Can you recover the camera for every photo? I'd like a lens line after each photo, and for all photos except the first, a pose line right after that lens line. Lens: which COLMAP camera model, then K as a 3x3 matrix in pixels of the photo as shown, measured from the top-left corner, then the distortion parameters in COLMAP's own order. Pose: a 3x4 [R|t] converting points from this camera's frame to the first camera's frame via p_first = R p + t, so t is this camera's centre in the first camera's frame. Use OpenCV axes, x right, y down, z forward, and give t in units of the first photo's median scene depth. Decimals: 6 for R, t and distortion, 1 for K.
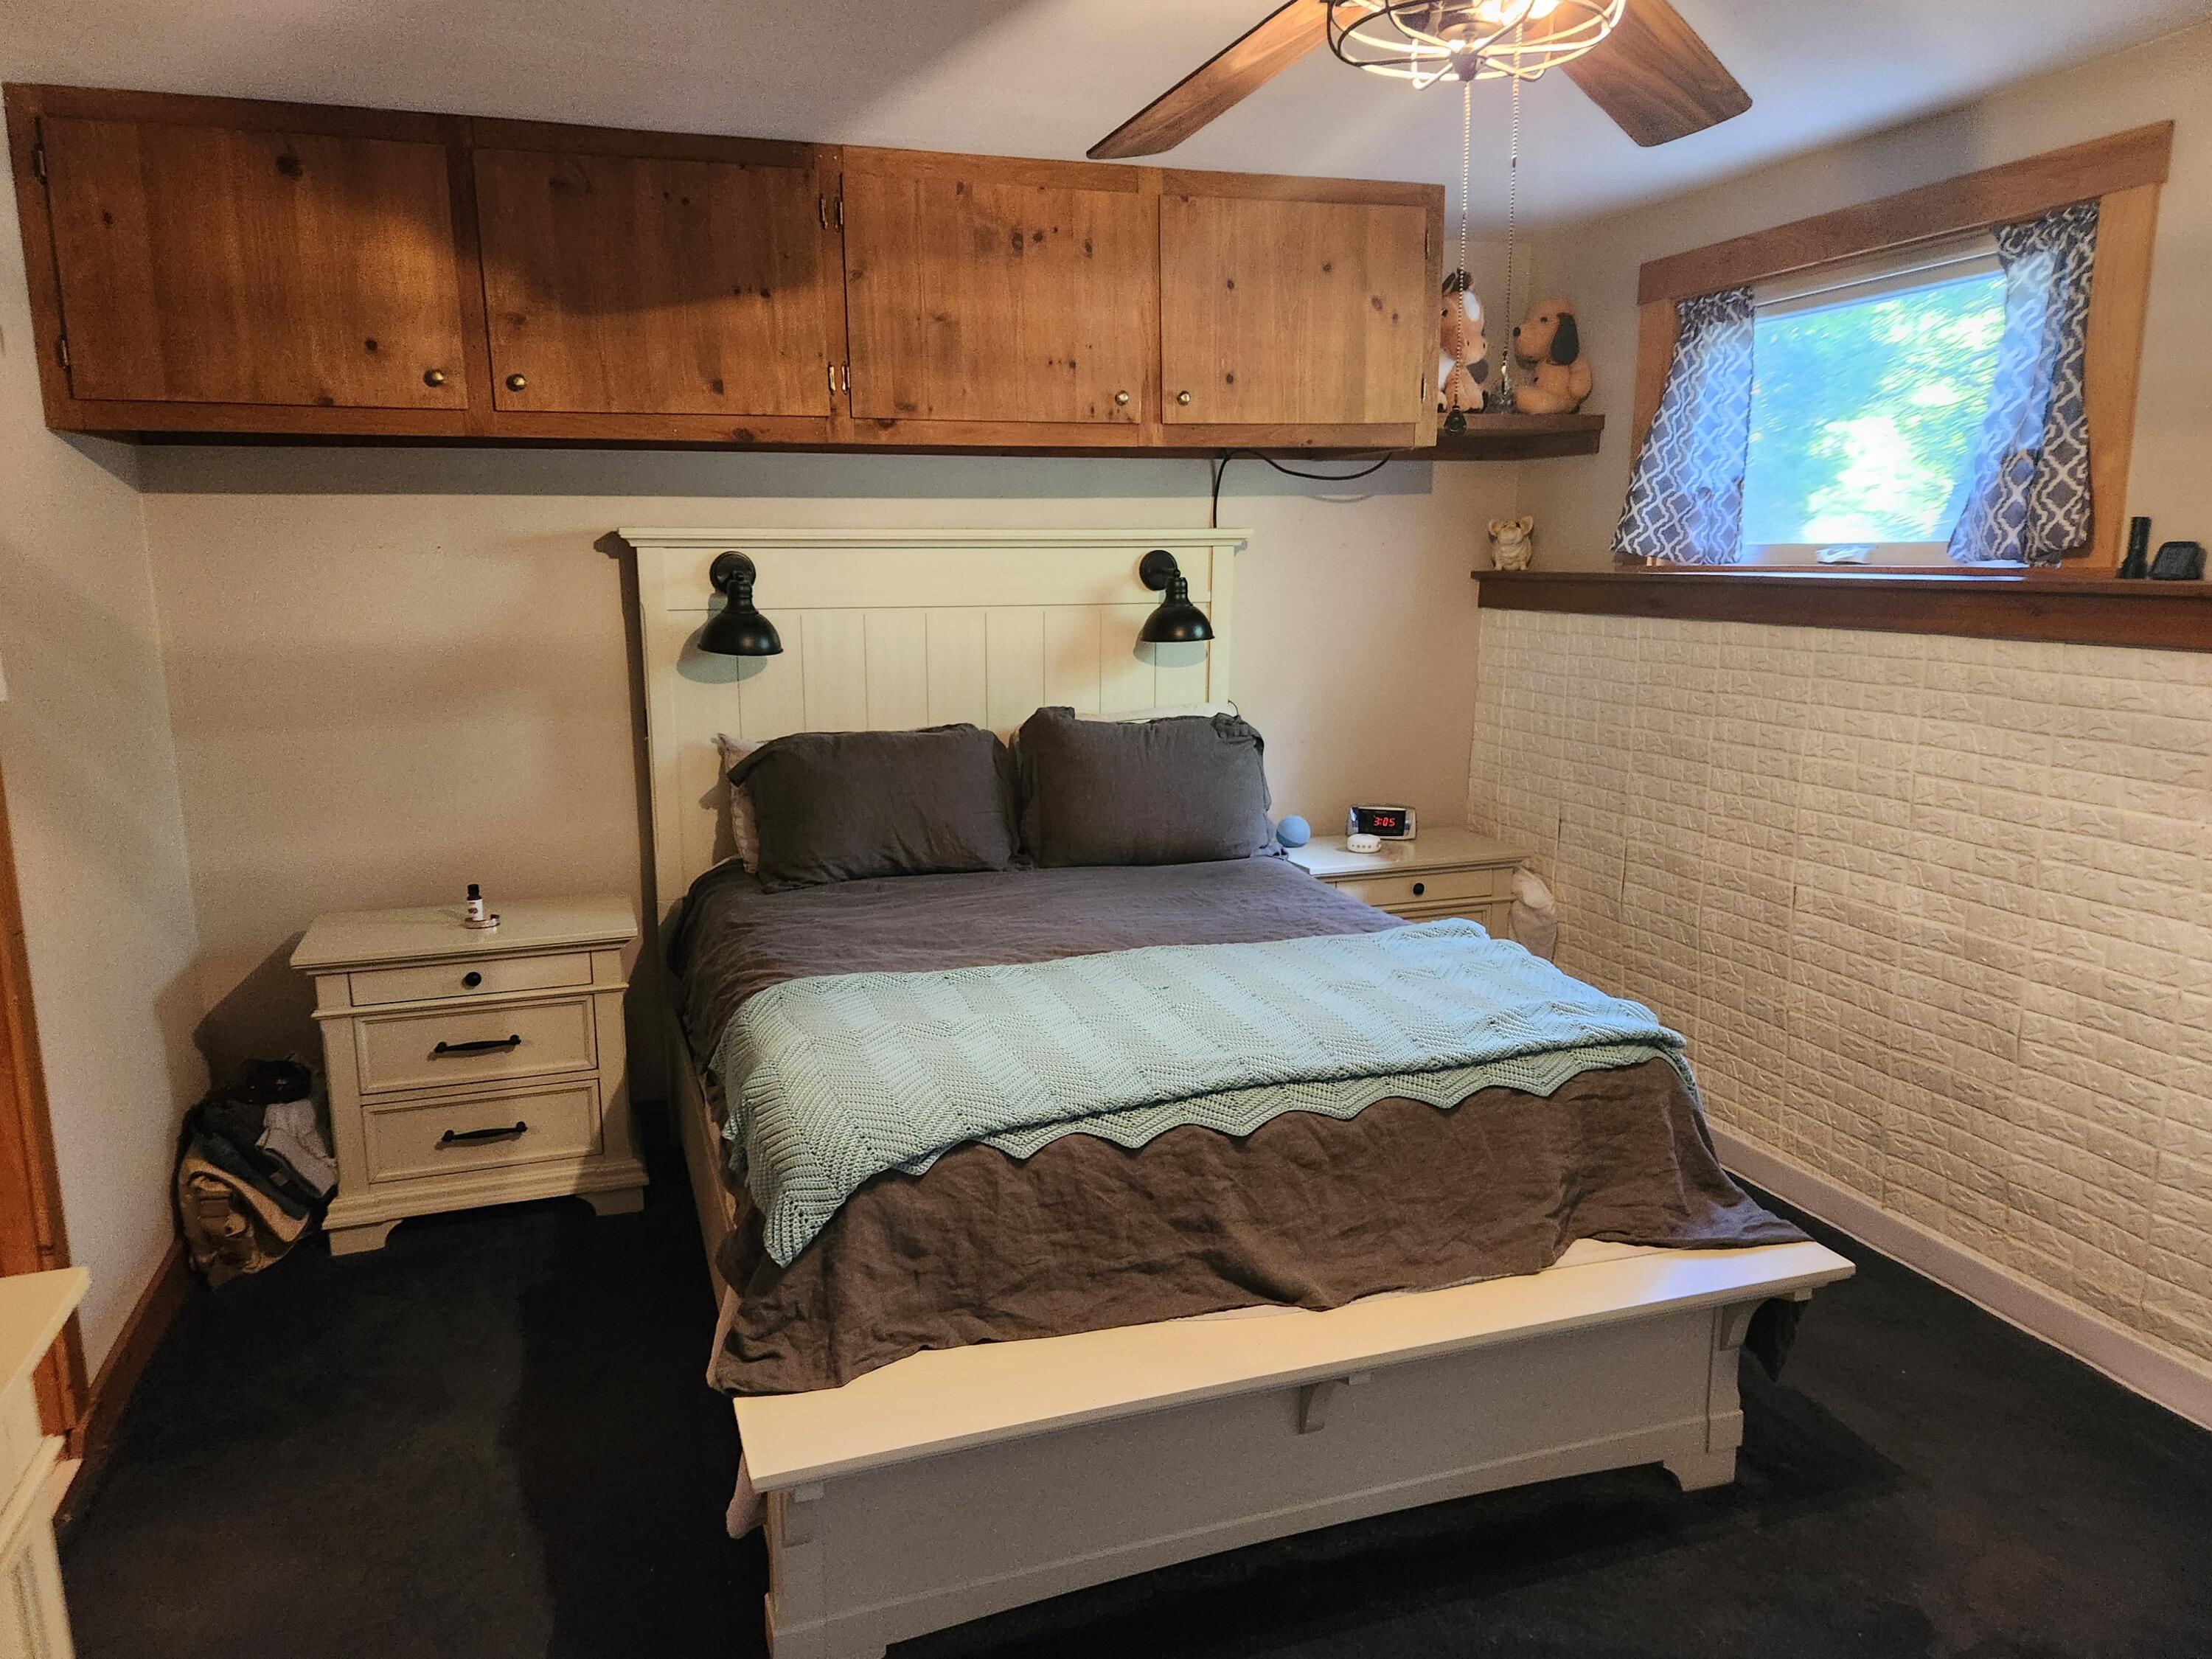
lens RADIAL K [[1490.0, 0, 1093.1], [0, 1490.0, 838.6], [0, 0, 1]] dist [0.069815, -0.055315]
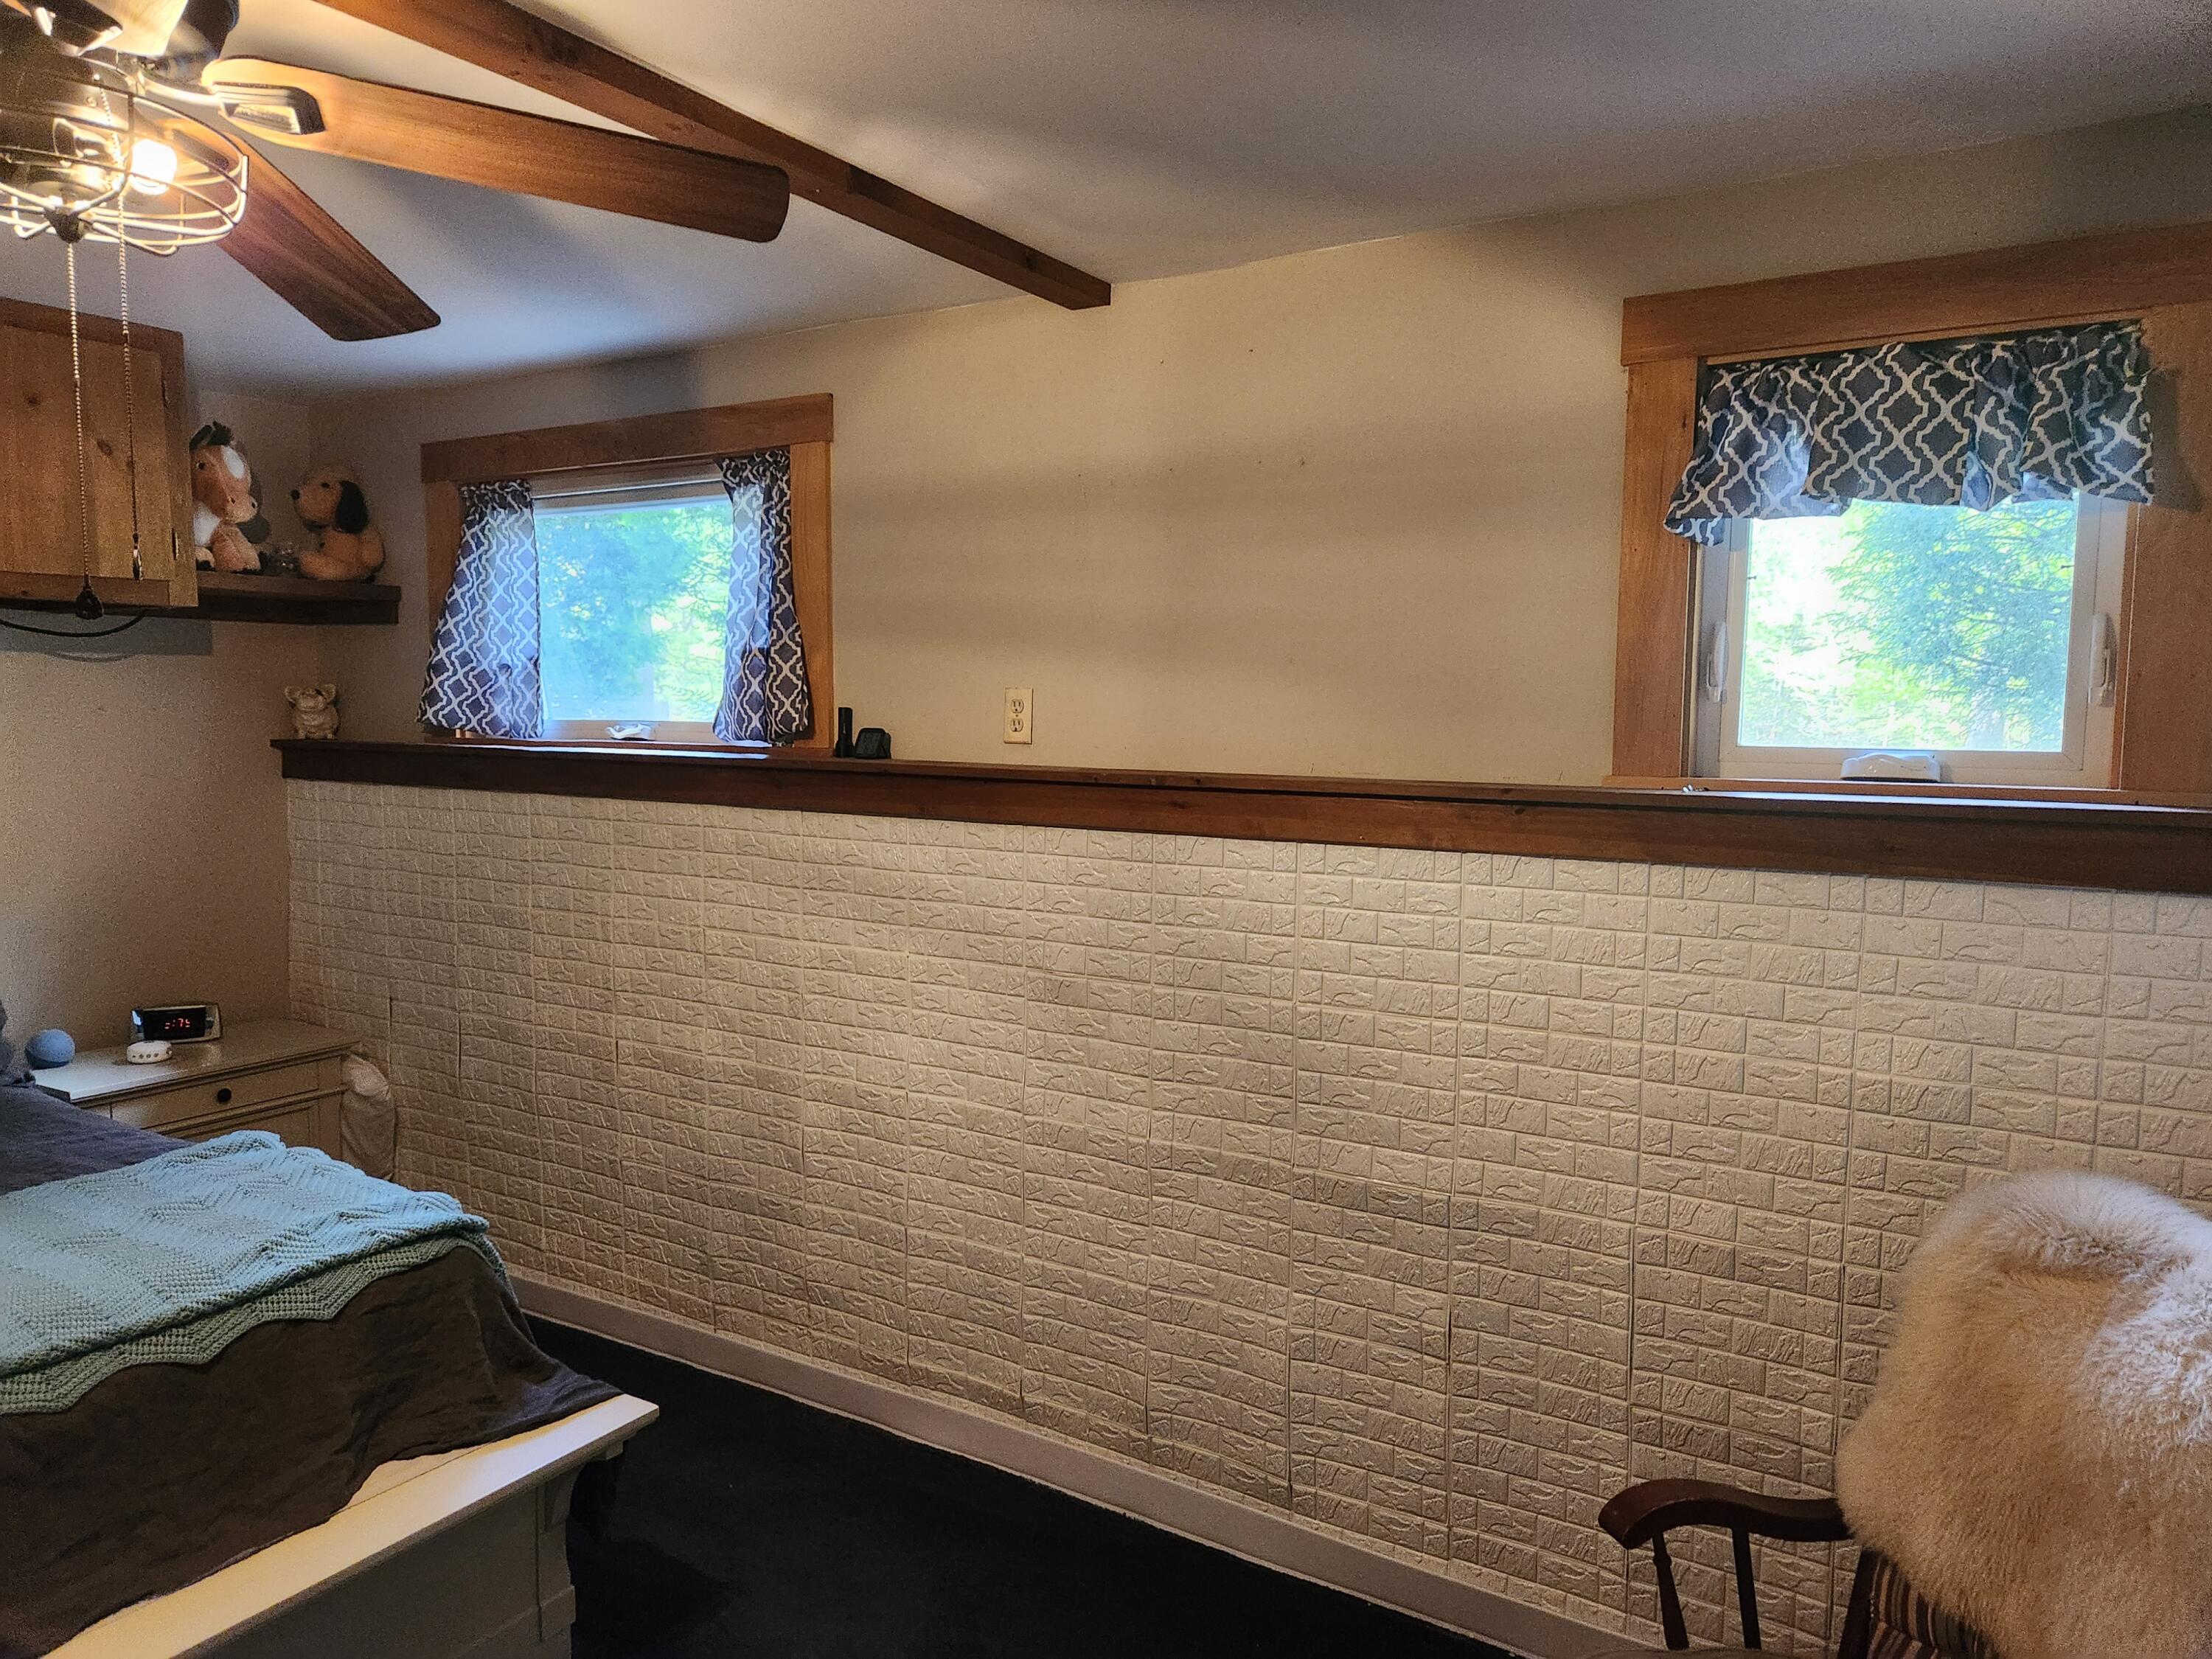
lens RADIAL K [[1490.0, 0, 1047.6], [0, 1490.0, 845.8], [0, 0, 1]] dist [0.069815, -0.055315]
pose [[0.774800, -0.042337, 0.630787, 0.049816], [0.104358, 0.992633, -0.061561, -0.009231], [-0.623534, 0.113526, 0.773510, -0.016997]]
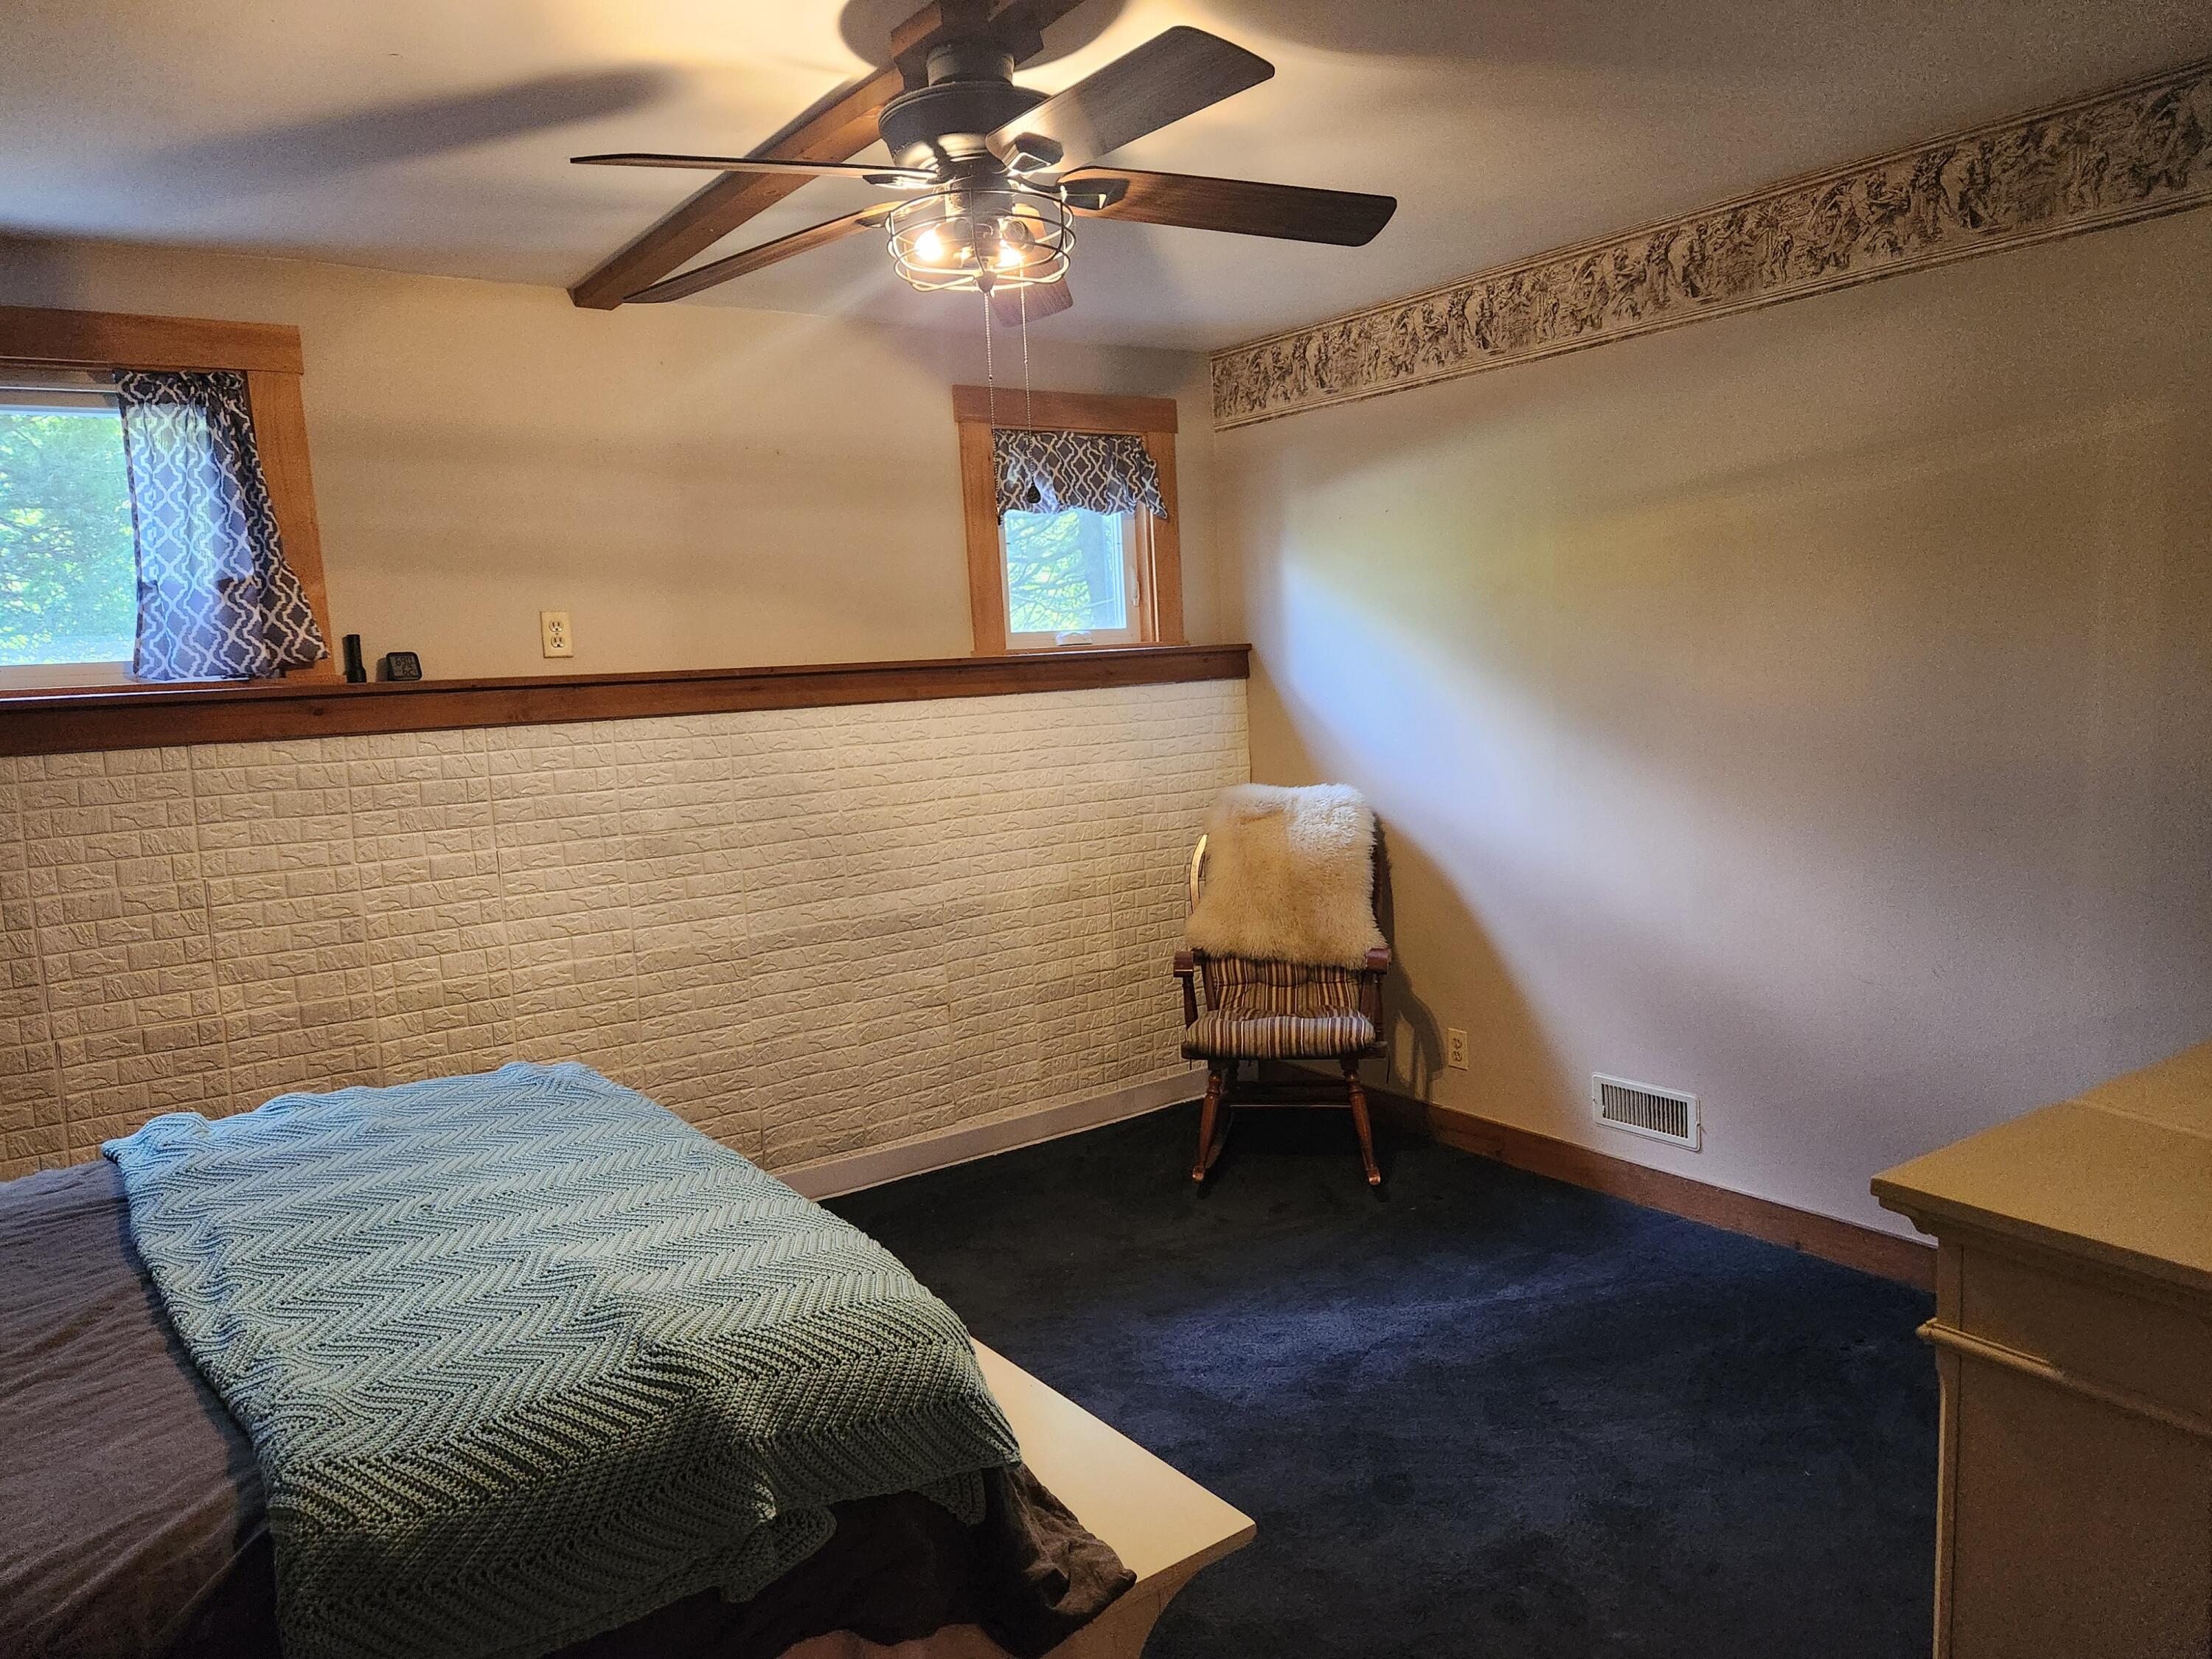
lens RADIAL K [[1490.0, 0, 1113.3], [0, 1490.0, 833.5], [0, 0, 1]] dist [0.069815, -0.055315]
pose [[-0.271320, -0.088817, 0.958382, -0.659763], [0.239498, 0.958184, 0.156601, -0.091741], [-0.932216, 0.272020, -0.238703, 0.704271]]
